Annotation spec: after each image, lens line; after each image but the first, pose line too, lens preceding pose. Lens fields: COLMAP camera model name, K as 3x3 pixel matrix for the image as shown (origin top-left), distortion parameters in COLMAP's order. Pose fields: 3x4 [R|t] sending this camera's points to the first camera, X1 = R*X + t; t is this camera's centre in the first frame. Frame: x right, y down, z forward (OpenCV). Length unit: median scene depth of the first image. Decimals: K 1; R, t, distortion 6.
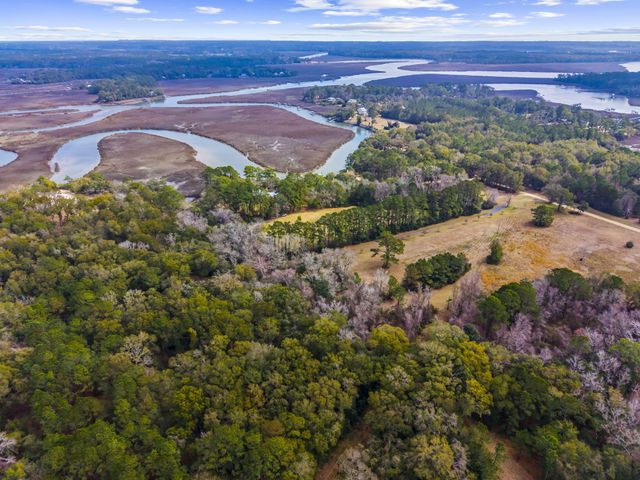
lens RADIAL K [[428.3, 0, 325.4], [0, 428.3, 240.1], [0, 0, 1]] dist [0.019988, -0.022490]
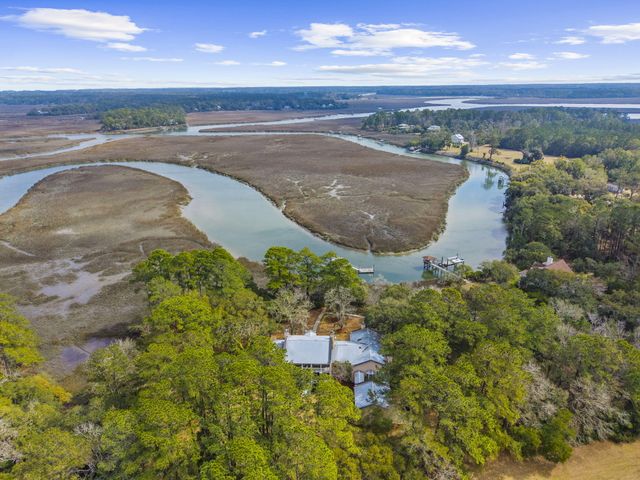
lens RADIAL K [[428.3, 0, 325.4], [0, 428.3, 240.1], [0, 0, 1]] dist [0.019988, -0.022490]
pose [[0.995706, 0.023845, -0.089445, -0.054258], [-0.032322, 0.994994, -0.094565, -0.071630], [0.086742, 0.097050, 0.991492, 0.323023]]
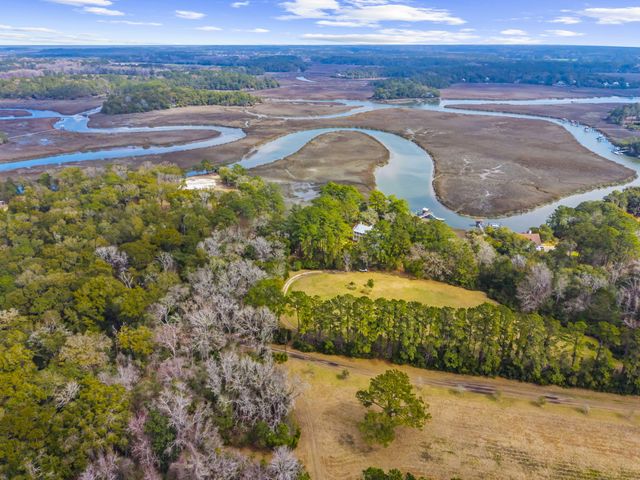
lens RADIAL K [[449.0, 0, 322.7], [0, 449.0, 241.9], [0, 0, 1]] dist [0.030140, -0.033258]
pose [[0.755015, 0.274223, -0.595613, 0.112463], [-0.288425, 0.954646, 0.073908, -0.057622], [0.588867, 0.115988, 0.799864, 0.162716]]
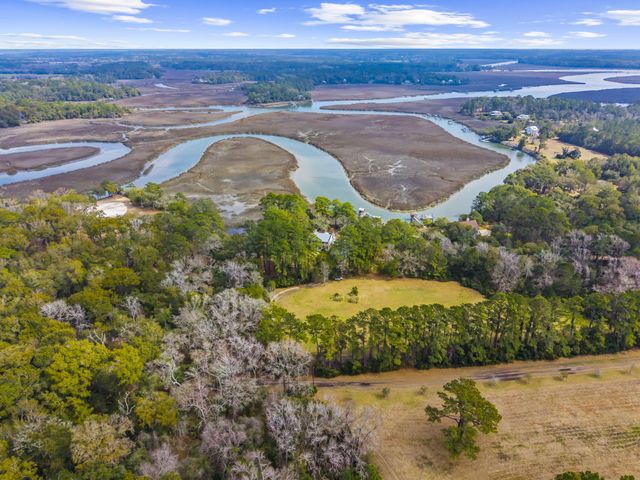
lens RADIAL K [[438.7, 0, 323.4], [0, 438.7, 241.3], [0, 0, 1]] dist [0.029521, -0.031590]
pose [[0.923854, 0.156328, -0.349366, 0.046550], [-0.164530, 0.986352, 0.006276, -0.049630], [0.345579, 0.051683, 0.936965, 0.146712]]
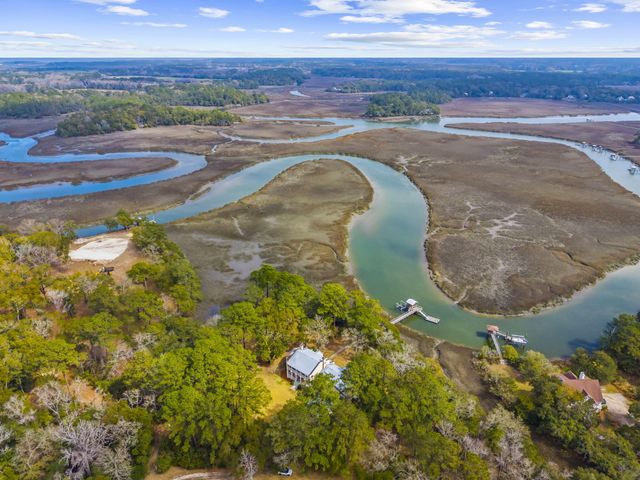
lens RADIAL K [[438.7, 0, 323.4], [0, 438.7, 241.3], [0, 0, 1]] dist [0.029521, -0.031590]
pose [[0.748089, 0.265208, -0.608299, 0.044908], [-0.288465, 0.955493, 0.061823, -0.118978], [0.597621, 0.129224, 0.791297, 0.292362]]
